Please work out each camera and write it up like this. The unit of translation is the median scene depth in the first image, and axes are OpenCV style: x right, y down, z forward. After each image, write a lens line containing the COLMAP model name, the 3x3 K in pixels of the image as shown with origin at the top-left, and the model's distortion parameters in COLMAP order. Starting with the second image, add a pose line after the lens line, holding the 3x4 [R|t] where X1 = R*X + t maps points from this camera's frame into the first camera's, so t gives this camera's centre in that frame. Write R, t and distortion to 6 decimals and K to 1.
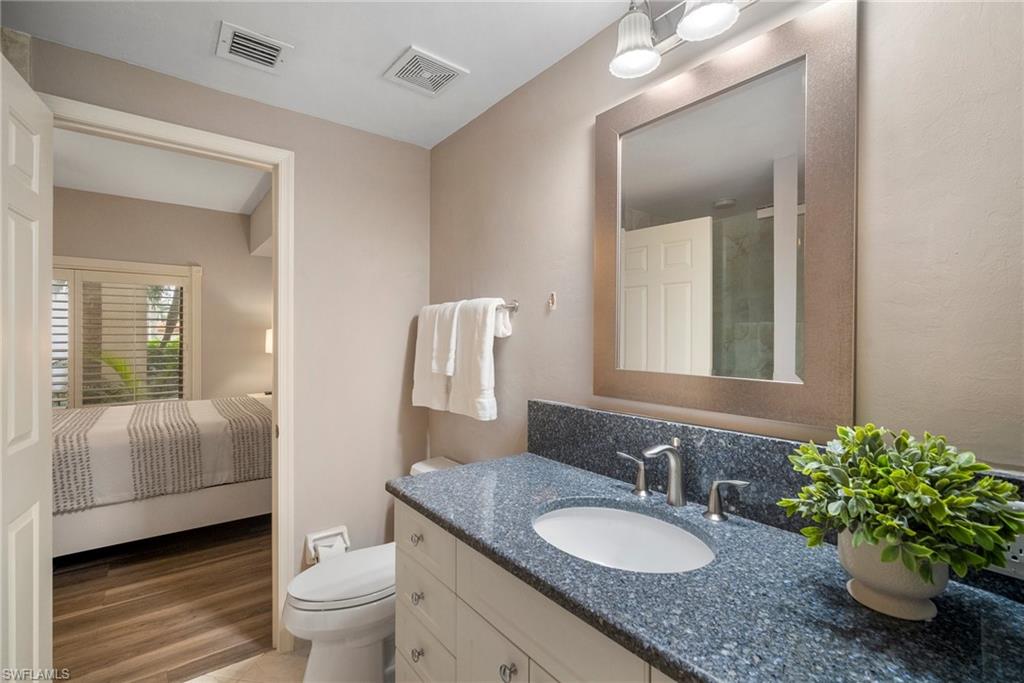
lens RADIAL K [[450.7, 0, 521.1], [0, 450.7, 341.2], [0, 0, 1]] dist [-0.013430, 0.004230]
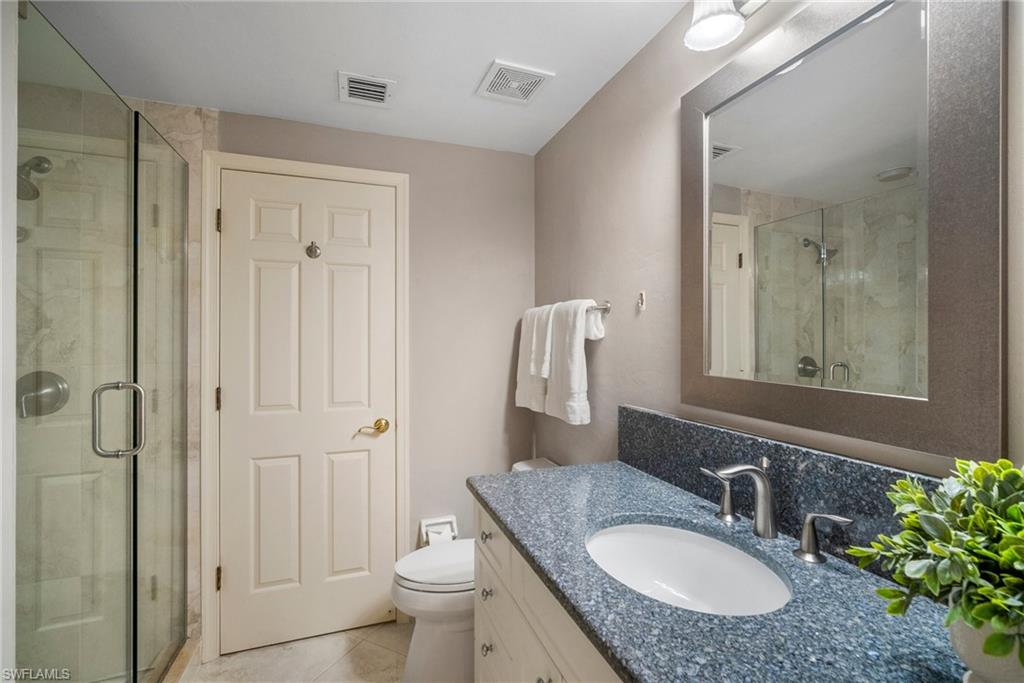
lens RADIAL K [[450.7, 0, 512.5], [0, 450.7, 339.1], [0, 0, 1]] dist [-0.013430, 0.004230]
pose [[0.949688, -0.005022, -0.313158, 0.146755], [0.002719, 0.999966, -0.007790, -0.004510], [0.313186, 0.006546, 0.949669, 0.035359]]
